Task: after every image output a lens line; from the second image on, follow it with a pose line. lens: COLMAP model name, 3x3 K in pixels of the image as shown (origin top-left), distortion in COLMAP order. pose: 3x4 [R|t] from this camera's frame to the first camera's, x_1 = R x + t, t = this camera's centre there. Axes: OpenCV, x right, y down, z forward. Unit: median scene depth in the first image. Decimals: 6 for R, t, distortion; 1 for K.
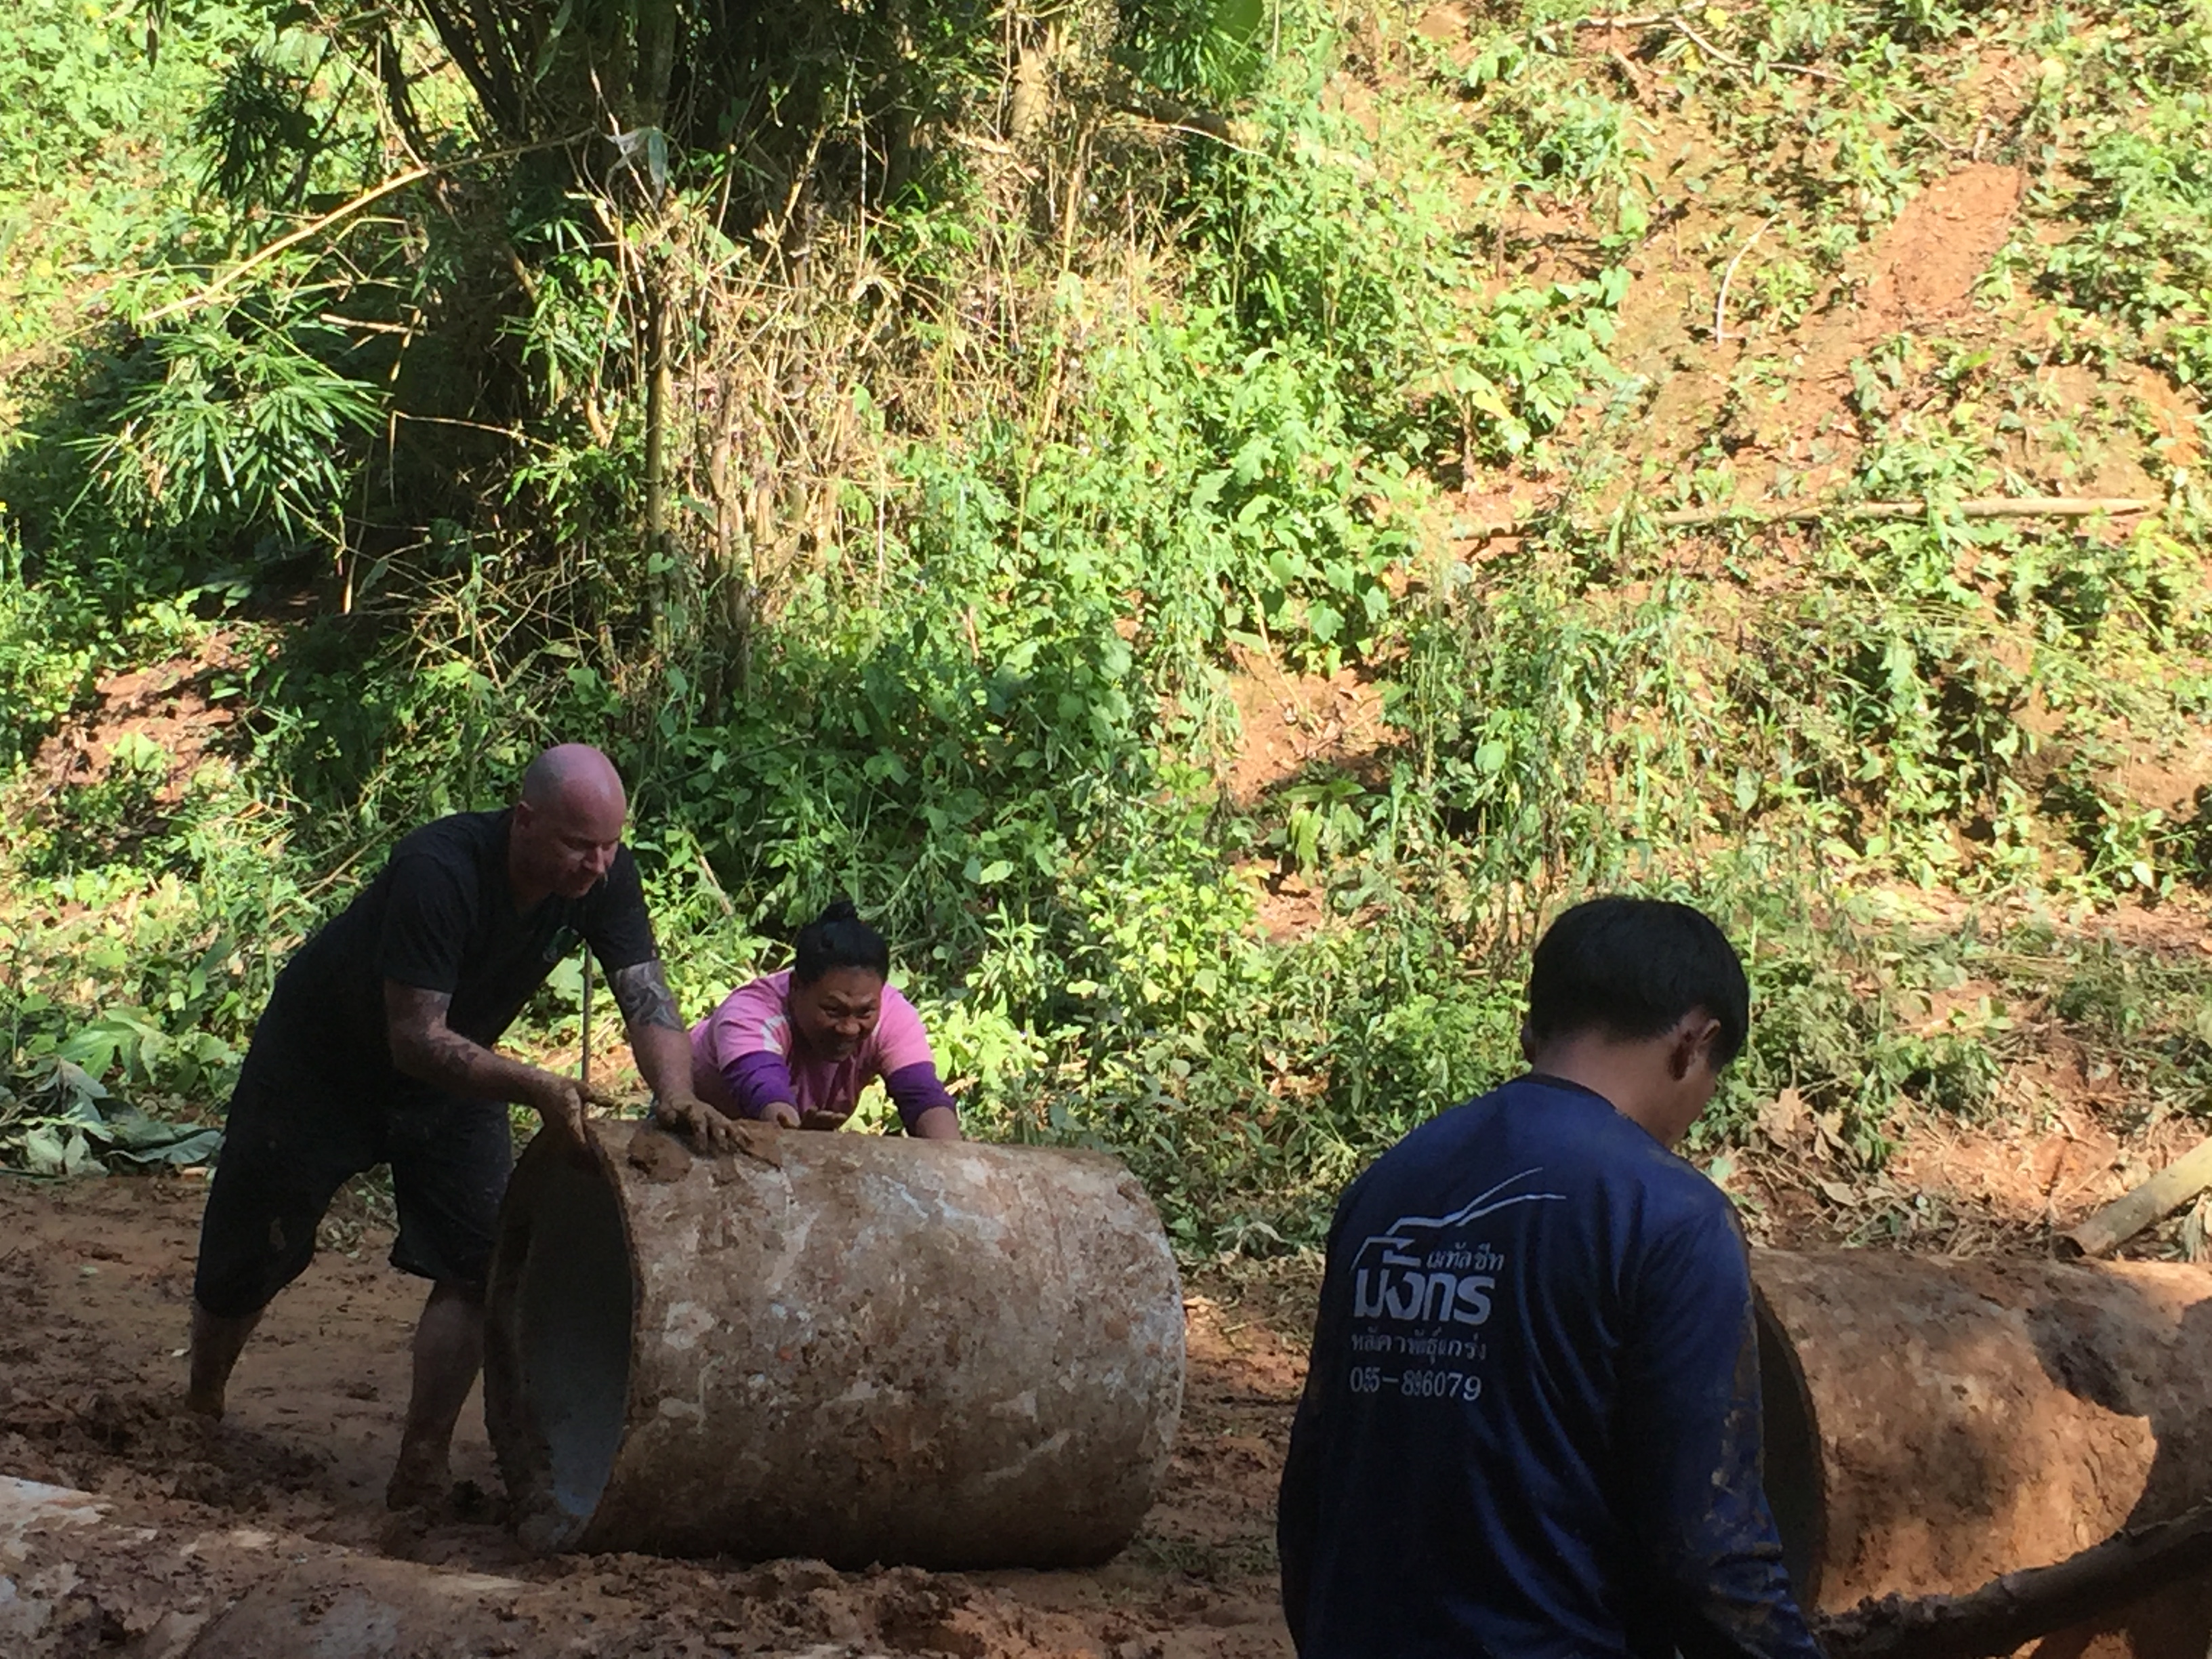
lens RADIAL K [[4105.0, 0, 1110.3], [0, 4105.0, 835.7], [0, 0, 1]] dist [0.092710, 0.000000]
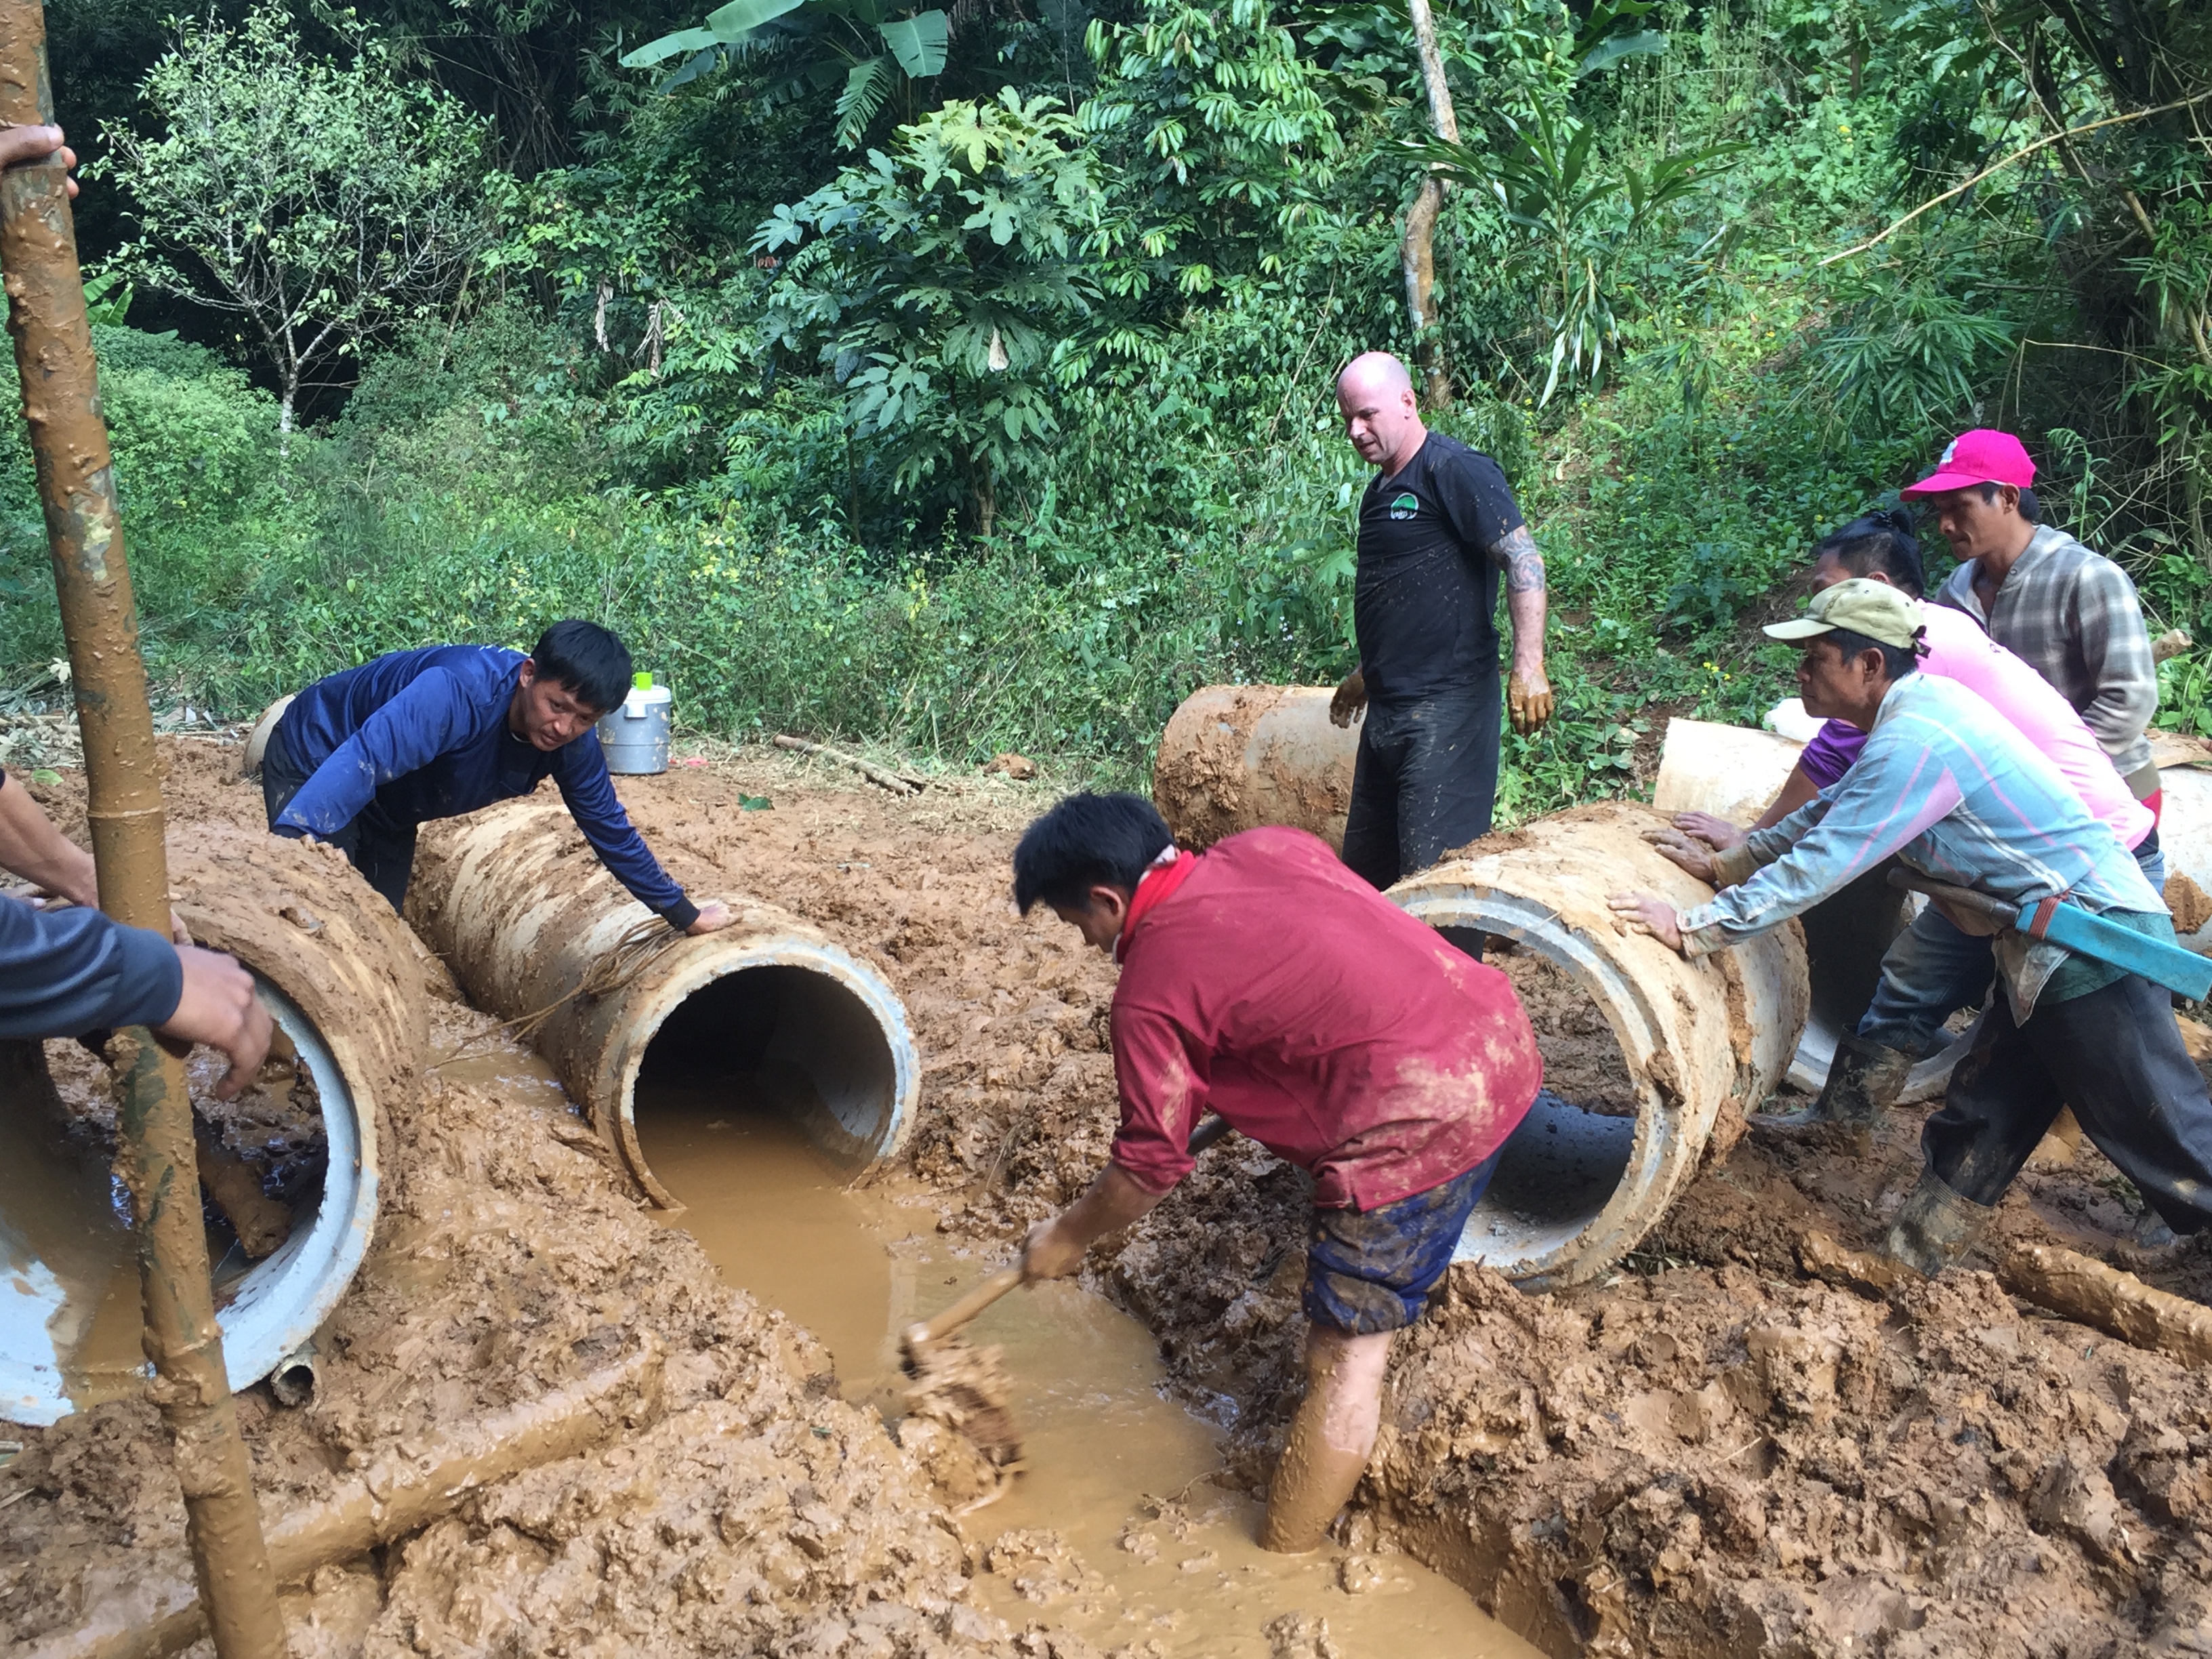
lens RADIAL K [[2254.1, 0, 1100.6], [0, 2254.1, 831.0], [0, 0, 1]] dist [0.058684, 0.000000]
pose [[0.841240, 0.062049, -0.537089, -0.025112], [-0.036660, 0.997653, 0.057836, 0.017404], [0.539417, -0.028964, 0.841540, 0.242646]]
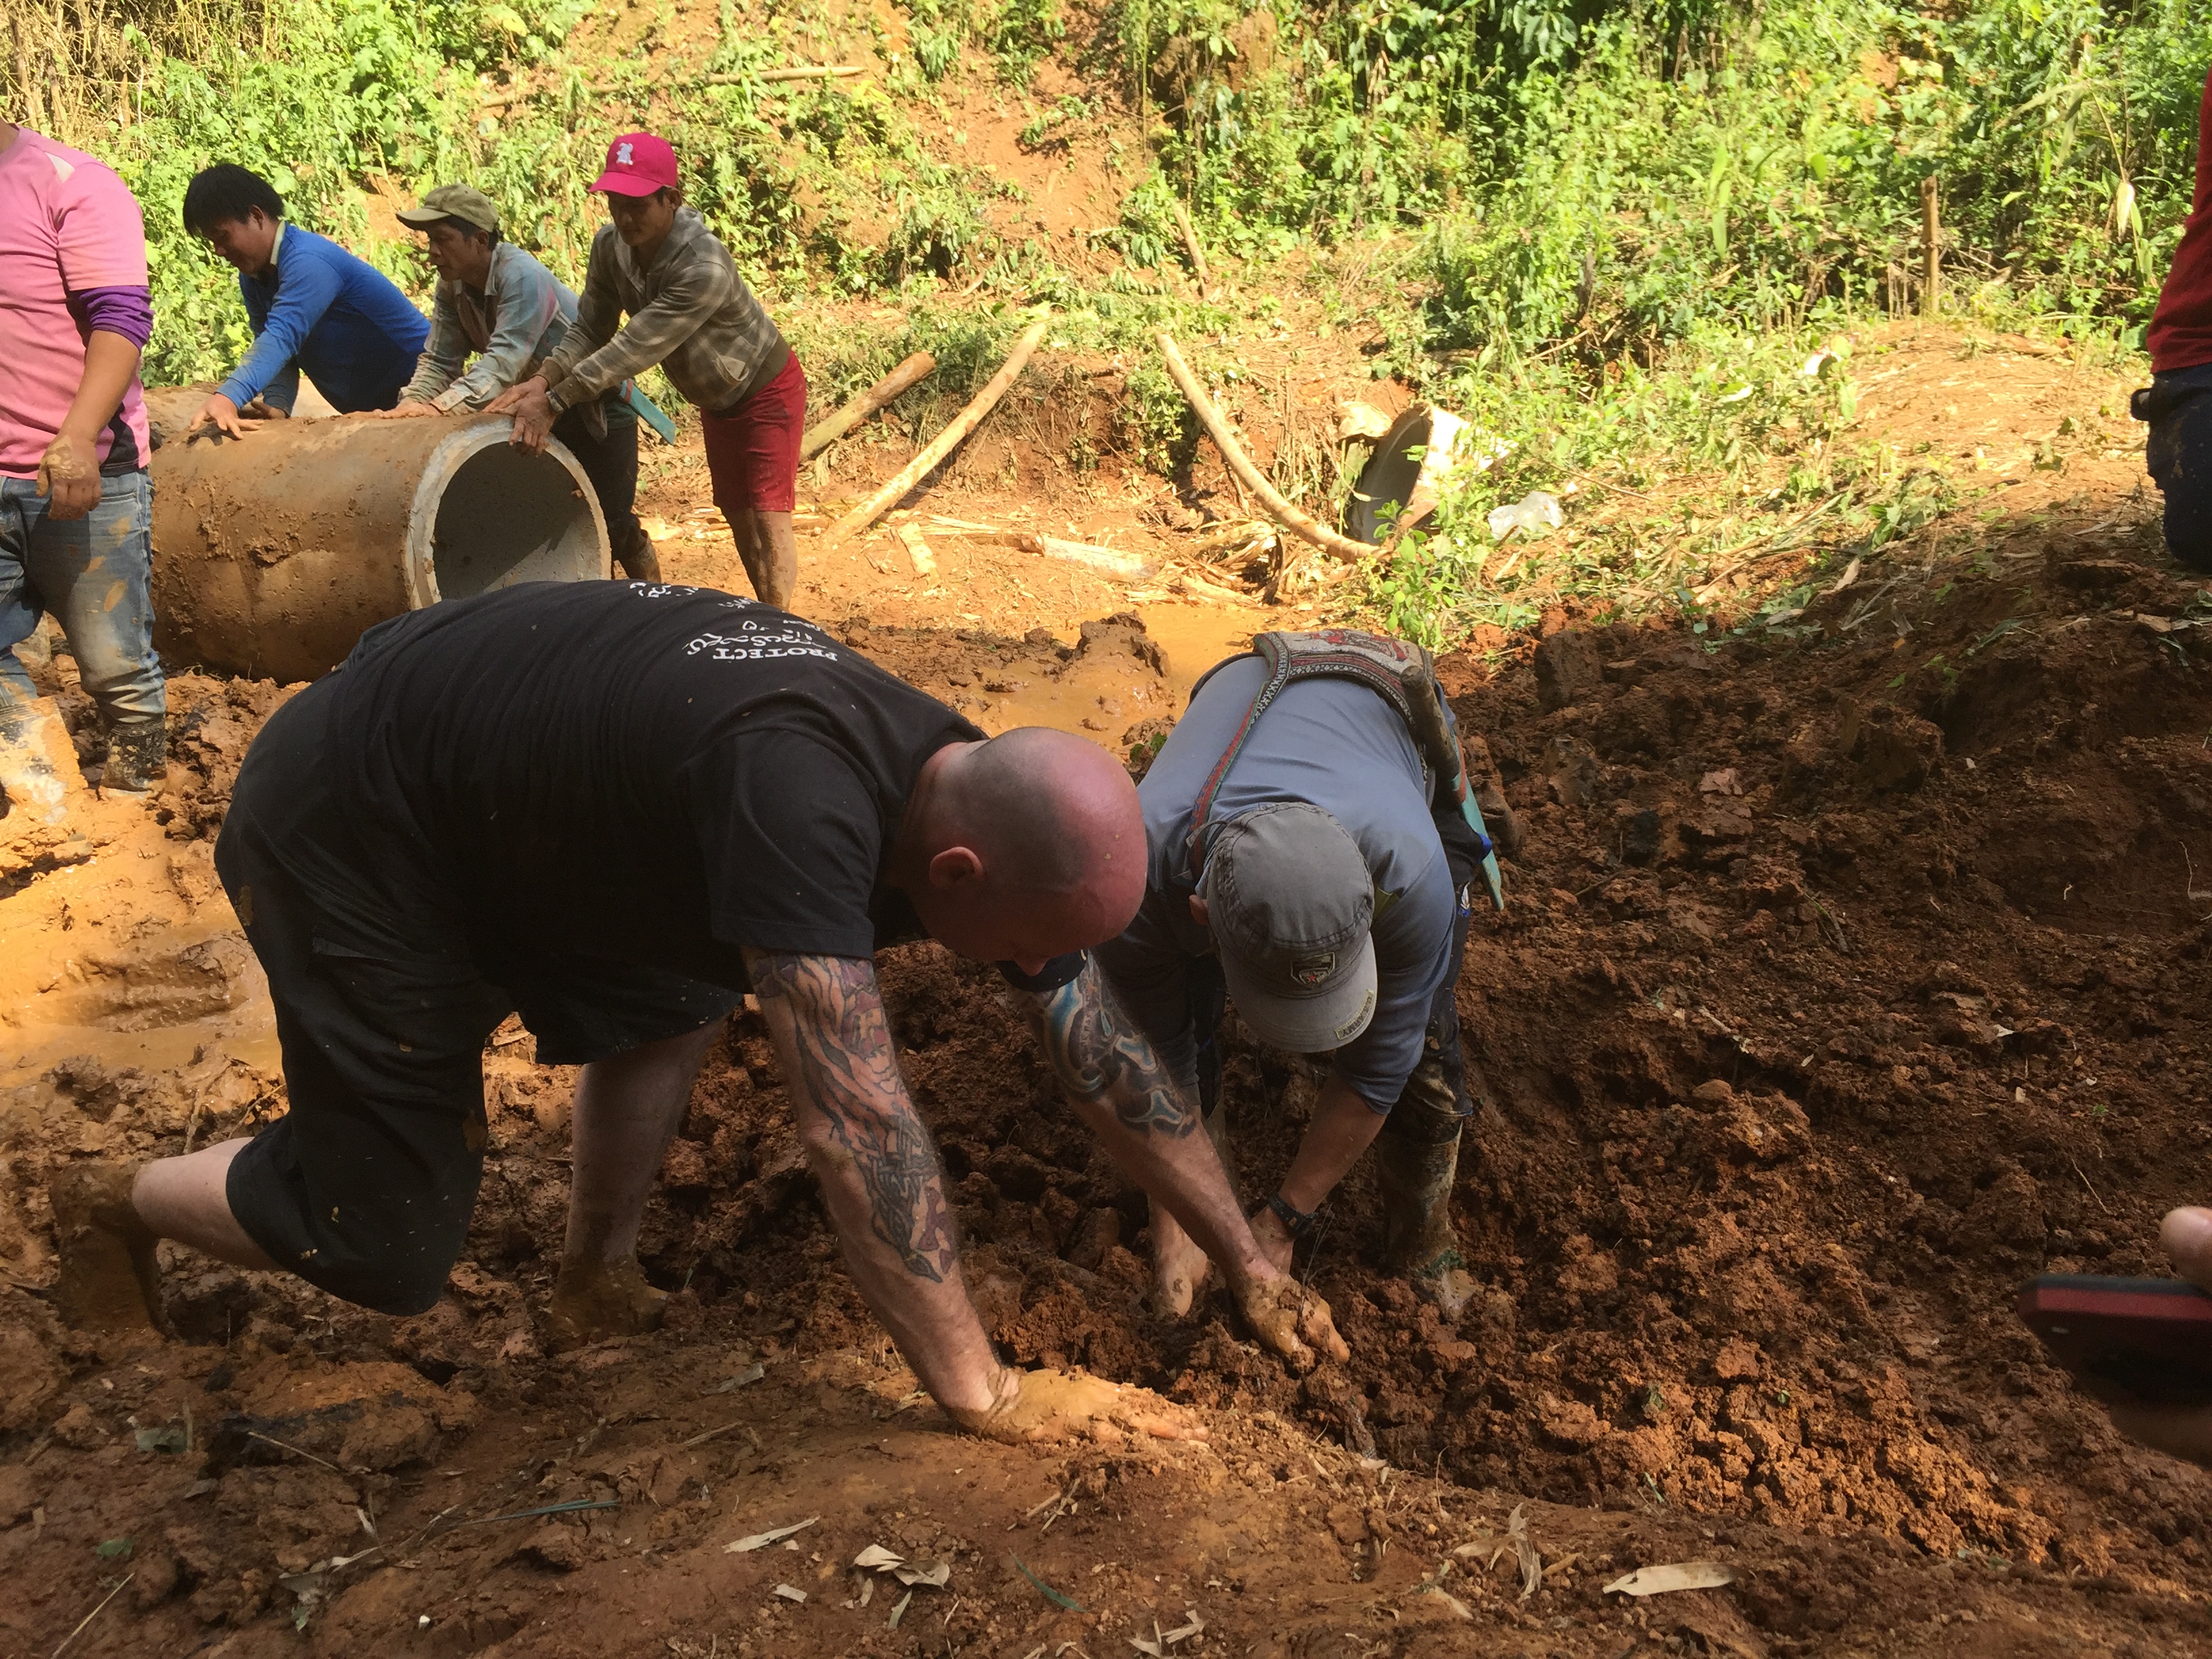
lens RADIAL K [[1924.0, 0, 1111.5], [0, 1924.0, 849.6], [0, 0, 1]] dist [0.098766, -0.128291]
pose [[0.986185, -0.086306, 0.141389, 0.202122], [0.050940, 0.970193, 0.236918, 0.051924], [-0.157623, -0.226442, 0.961186, 0.086153]]
